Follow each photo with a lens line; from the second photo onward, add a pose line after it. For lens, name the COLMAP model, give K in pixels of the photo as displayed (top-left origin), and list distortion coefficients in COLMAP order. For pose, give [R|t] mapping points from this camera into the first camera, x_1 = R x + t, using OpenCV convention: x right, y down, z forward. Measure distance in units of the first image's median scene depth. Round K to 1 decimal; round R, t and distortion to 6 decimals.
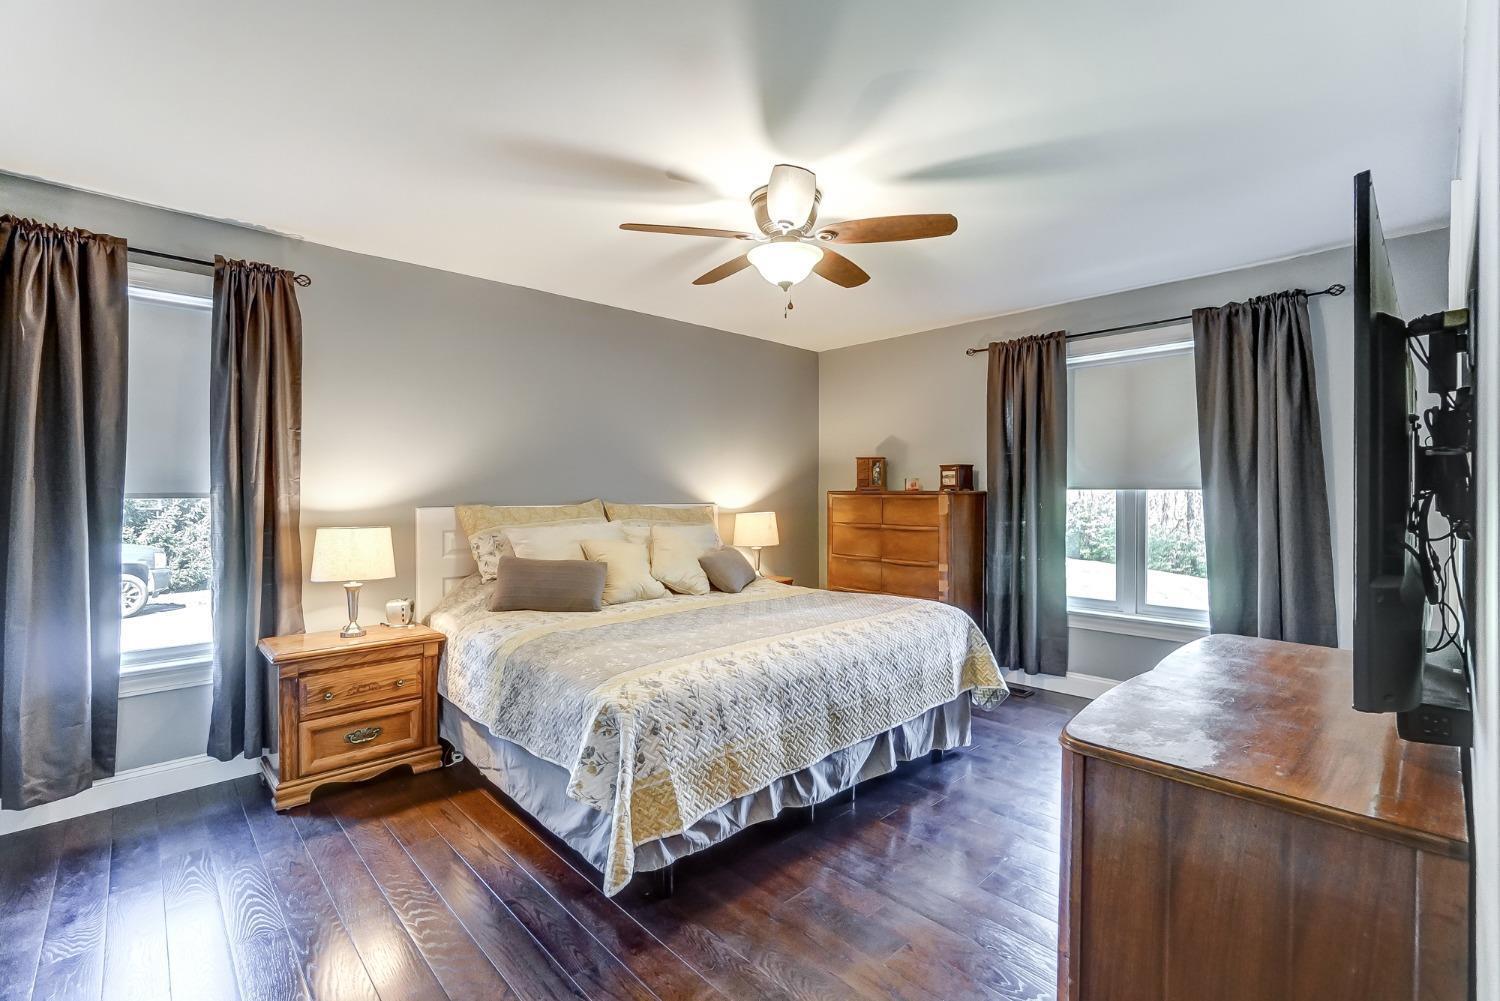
lens RADIAL K [[668.9, 0, 750.0], [0, 668.9, 500.5], [0, 0, 1]] dist [0.000306, 0.000040]
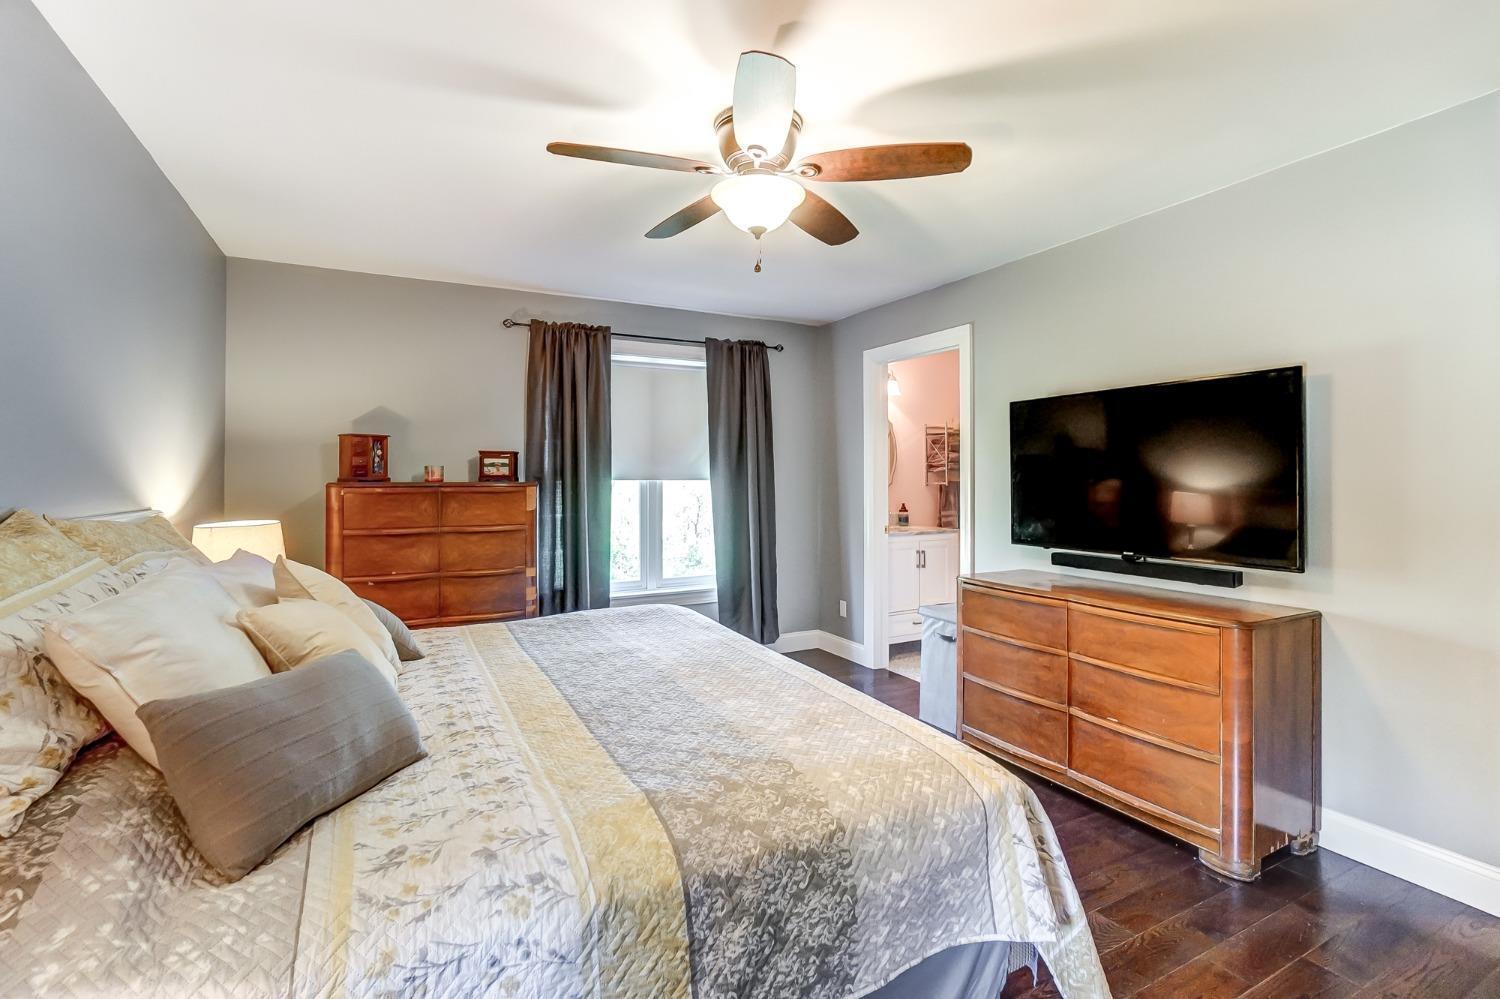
lens RADIAL K [[628.0, 0, 819.2], [0, 628.0, 476.2], [0, 0, 1]] dist [-0.000171, -0.000001]
pose [[0.276489, 0.007911, 0.960985, -0.372511], [0.018991, 0.999726, -0.013694, -0.003336], [-0.960829, 0.022036, 0.276263, 0.426615]]
